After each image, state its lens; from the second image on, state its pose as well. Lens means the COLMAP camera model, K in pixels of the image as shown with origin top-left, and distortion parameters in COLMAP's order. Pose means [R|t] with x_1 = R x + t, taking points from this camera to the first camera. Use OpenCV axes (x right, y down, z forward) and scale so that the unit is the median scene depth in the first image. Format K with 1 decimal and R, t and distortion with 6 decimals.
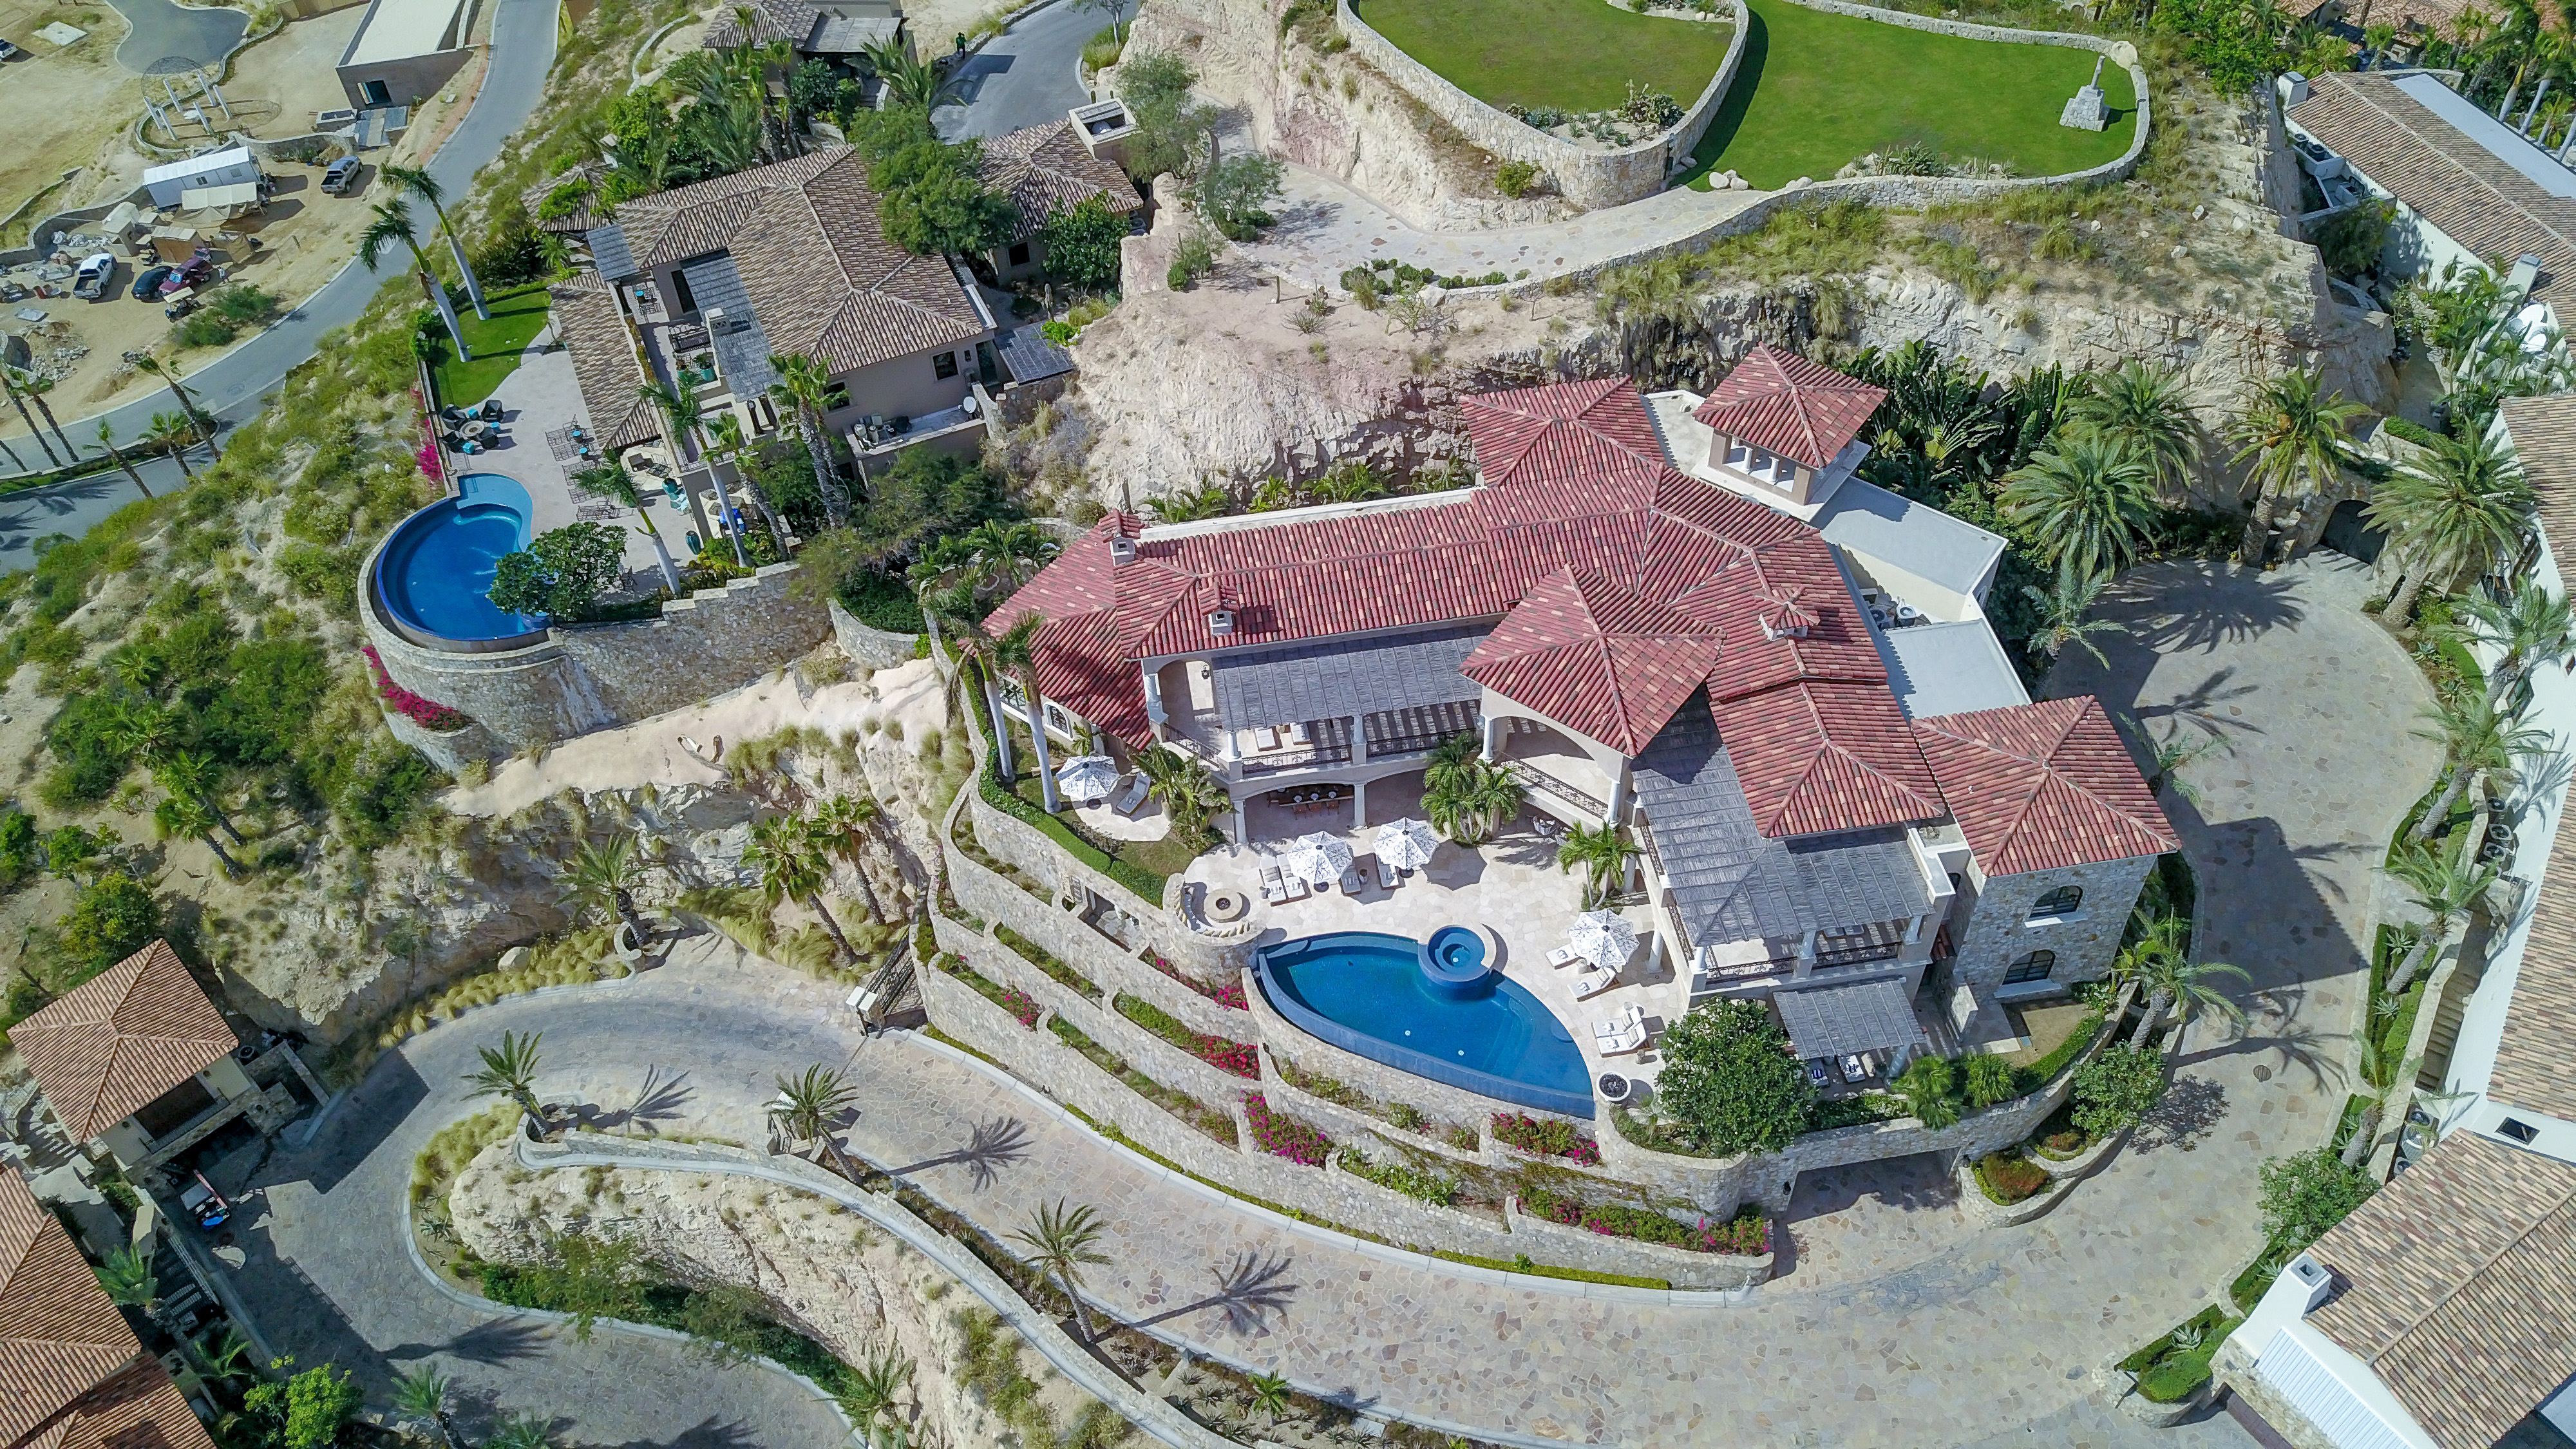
lens RADIAL K [[2001.7, 0, 1282.9], [0, 2001.7, 719.0], [0, 0, 1]] dist [0.005514, -0.010647]
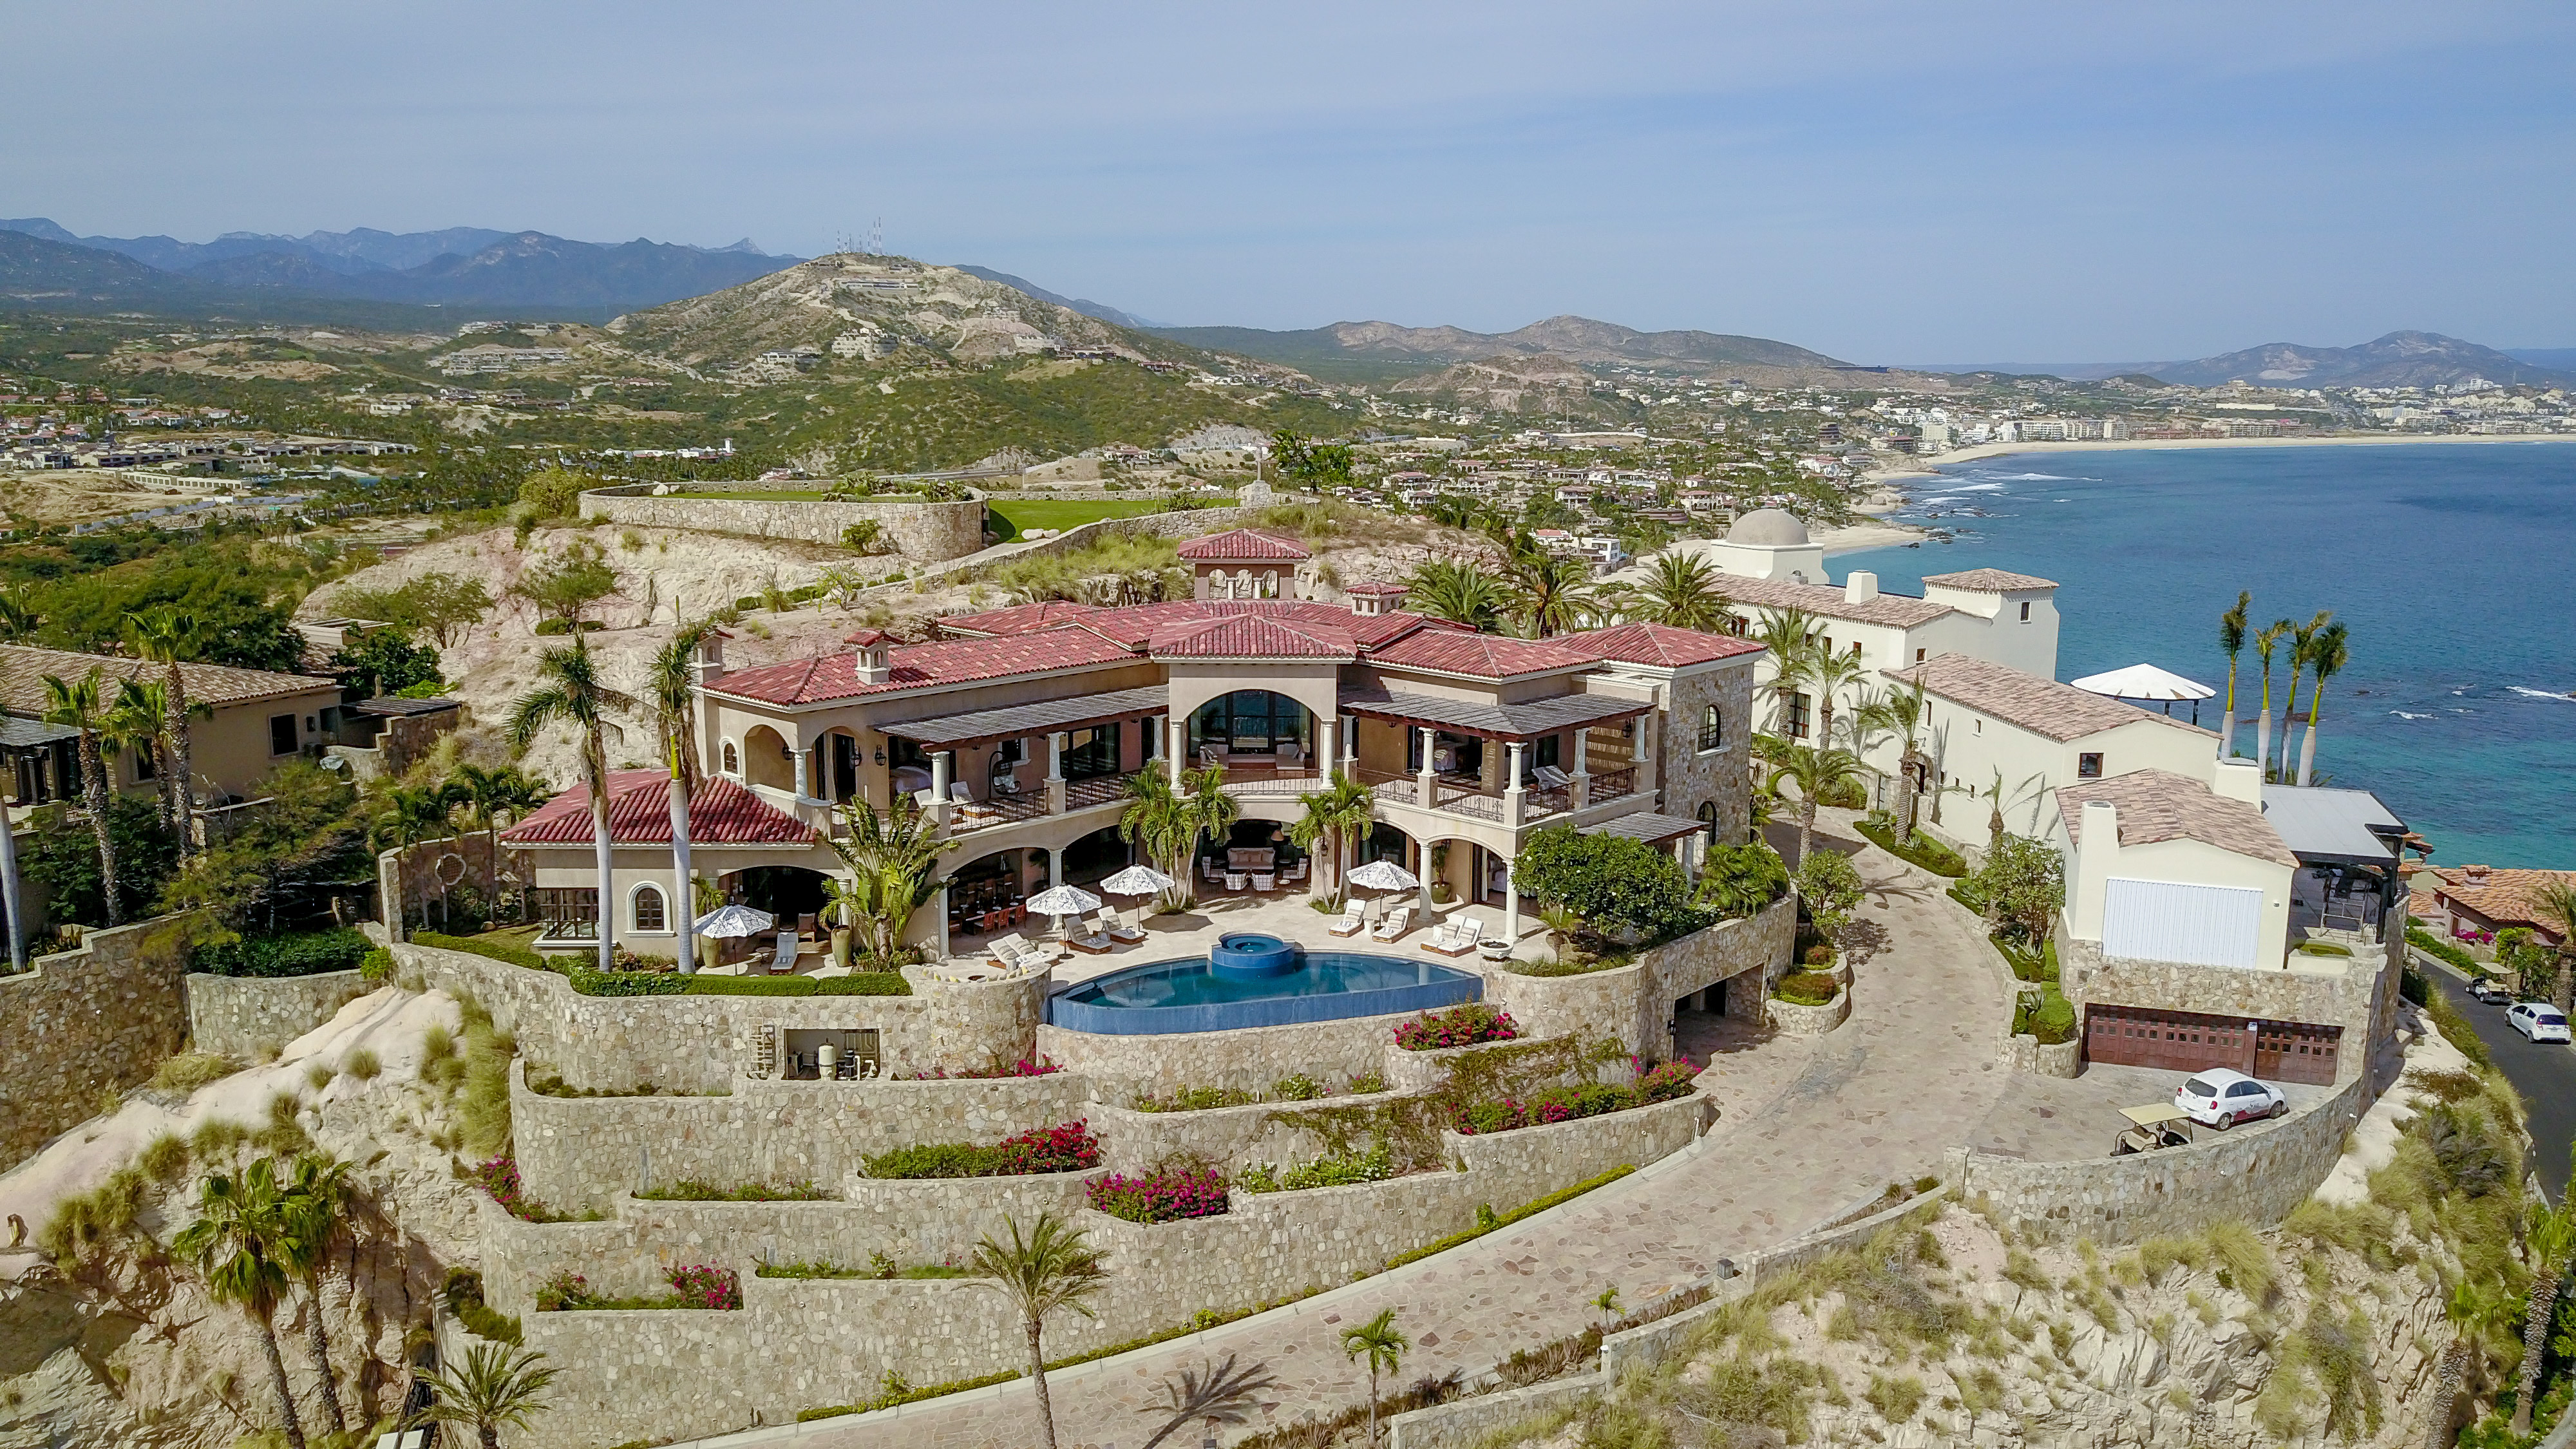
lens RADIAL K [[1986.9, 0, 1281.5], [0, 1986.9, 732.6], [0, 0, 1]] dist [-0.005518, 0.016332]
pose [[0.774888, -0.072768, 0.627896, -0.393918], [0.442094, 0.772364, -0.456078, 0.399589], [-0.451776, 0.630998, 0.630666, 0.347070]]
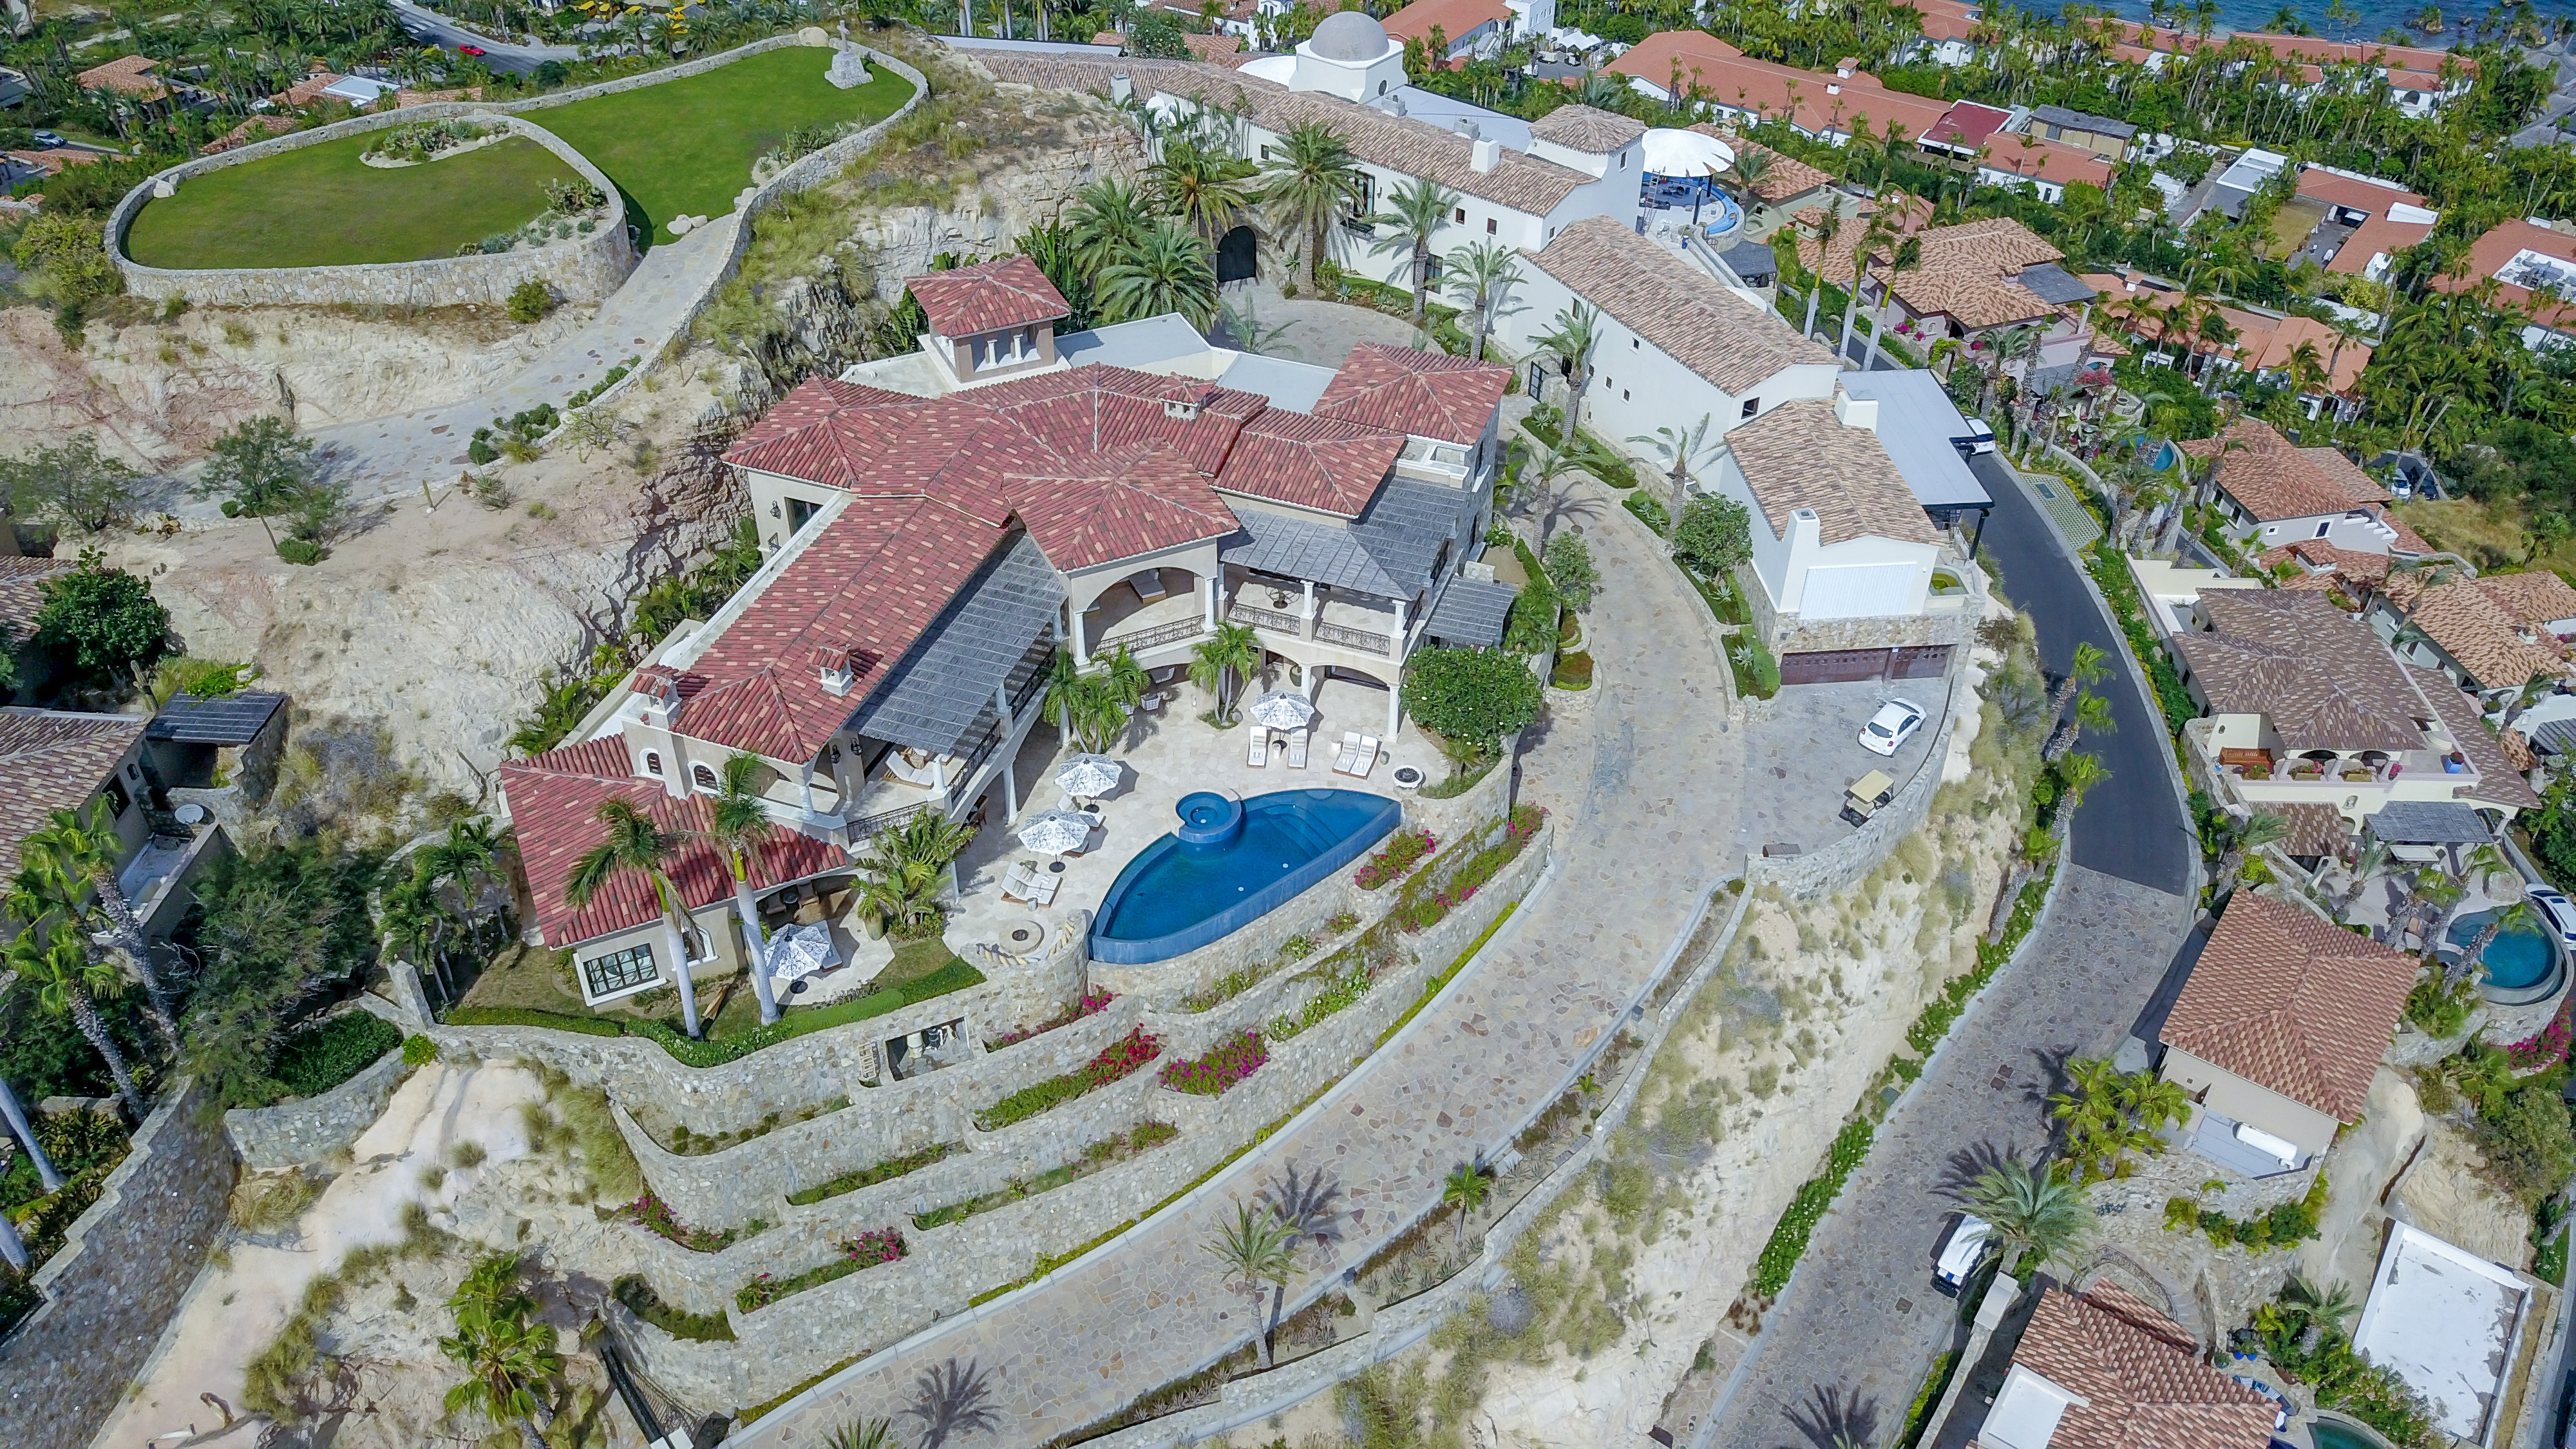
lens RADIAL K [[1992.0, 0, 1278.7], [0, 1992.0, 733.6], [0, 0, 1]] dist [-0.009326, 0.018913]
pose [[0.463373, -0.523919, 0.714698, -0.530275], [0.635330, 0.758653, 0.144226, -0.030332], [-0.617771, 0.387239, 0.684401, 0.244231]]
